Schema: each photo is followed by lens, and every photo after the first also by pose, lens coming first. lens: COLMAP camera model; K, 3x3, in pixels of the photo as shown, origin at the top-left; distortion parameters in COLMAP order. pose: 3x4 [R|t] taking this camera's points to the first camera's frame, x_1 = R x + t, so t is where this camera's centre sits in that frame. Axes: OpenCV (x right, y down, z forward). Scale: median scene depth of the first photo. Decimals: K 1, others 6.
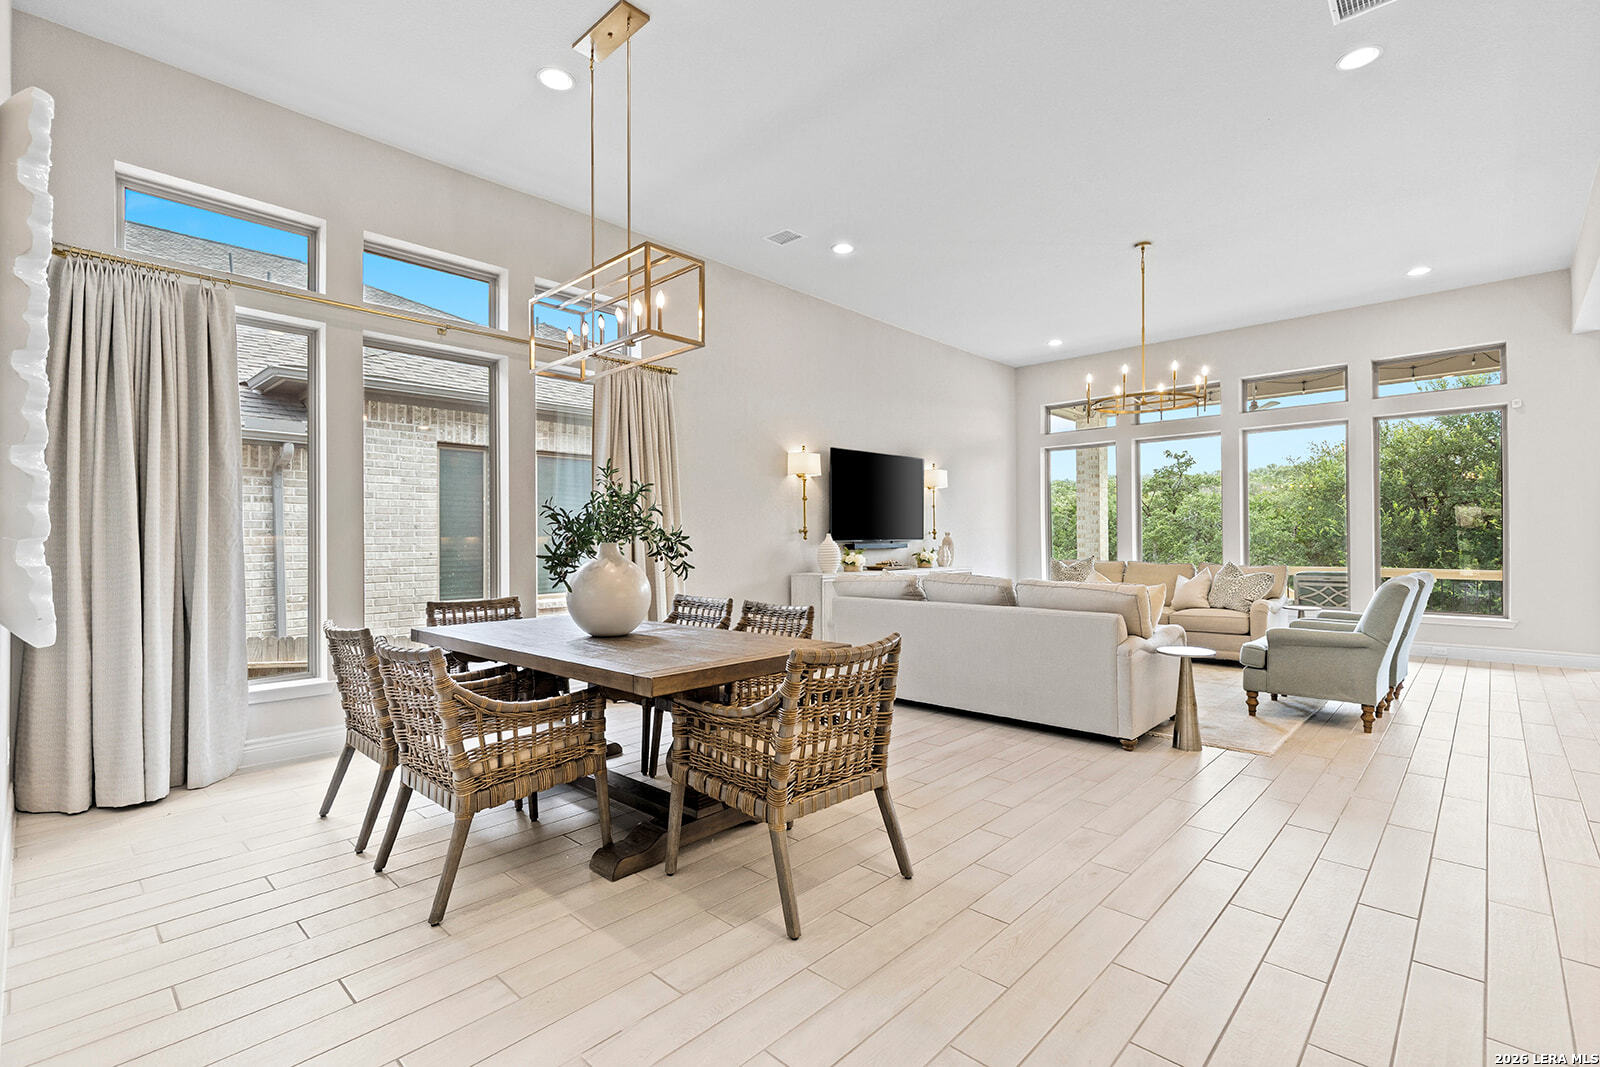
lens RADIAL K [[733.2, 0, 800.0], [0, 733.2, 533.5], [0, 0, 1]] dist [0.012339, 0.000004]
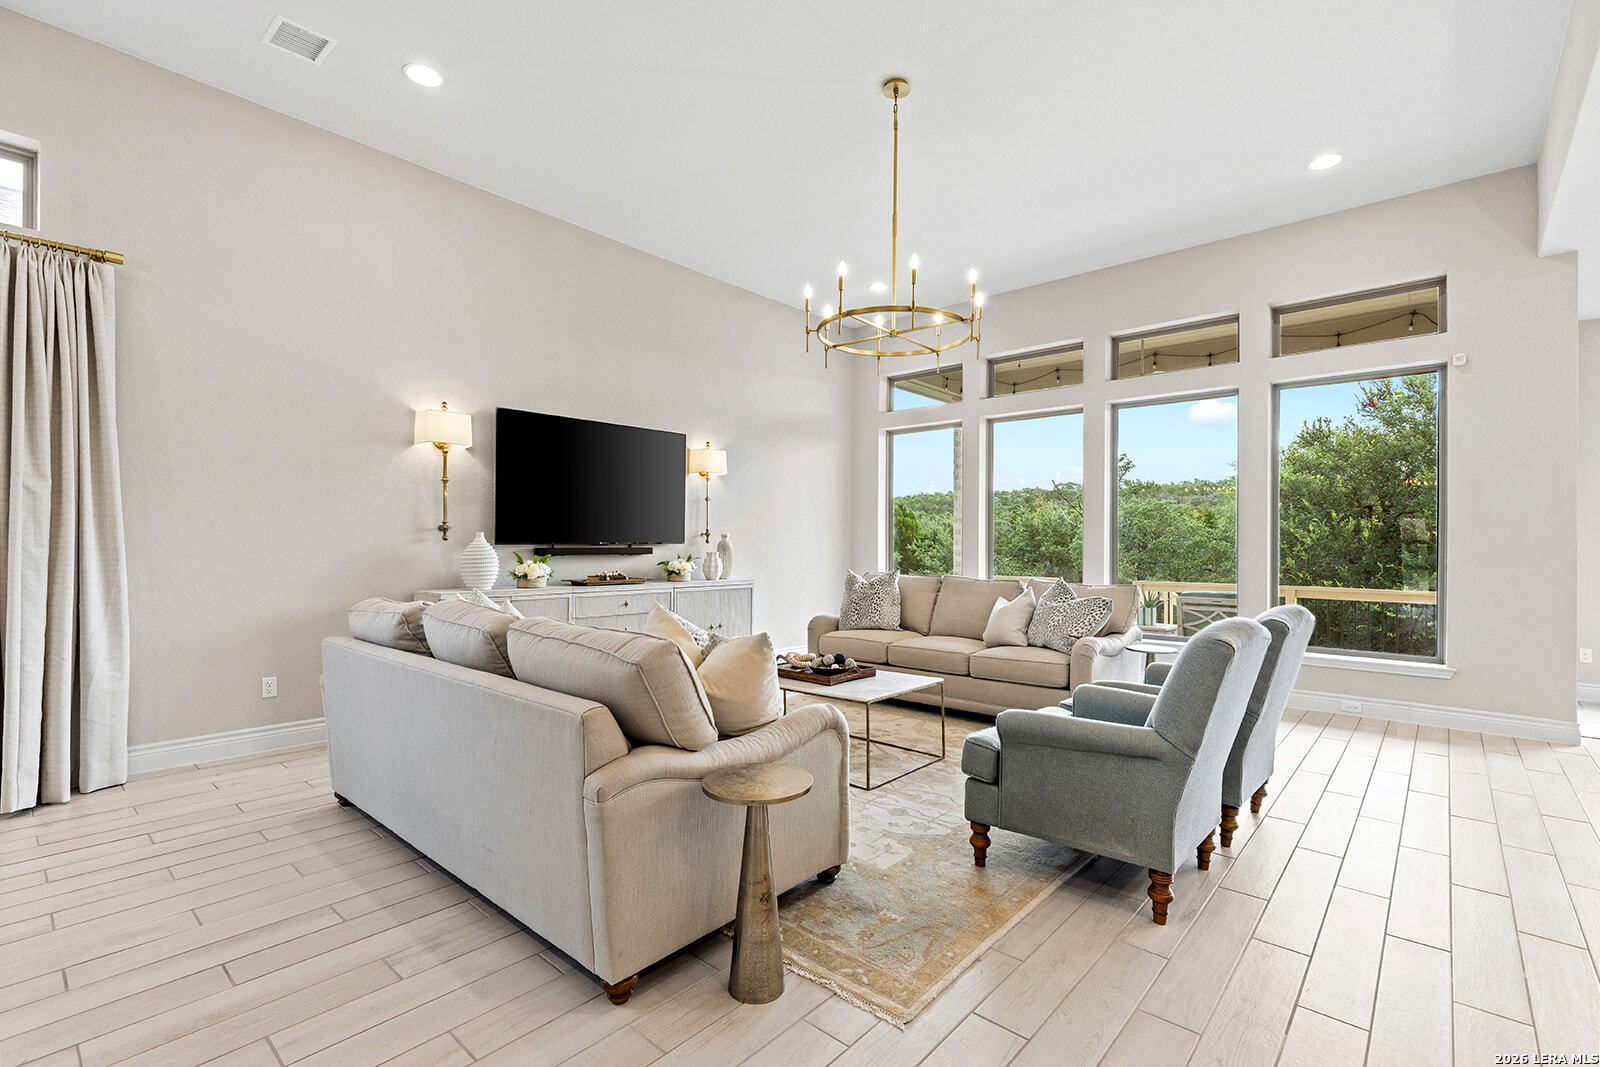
lens RADIAL K [[730.1, 0, 799.5], [0, 730.1, 541.0], [0, 0, 1]] dist [0.010282, 0.000093]
pose [[0.999437, 0.012089, 0.031291, 0.289058], [-0.012171, 0.999923, 0.002411, 0.003093], [-0.031260, -0.002791, 0.999507, 0.289160]]
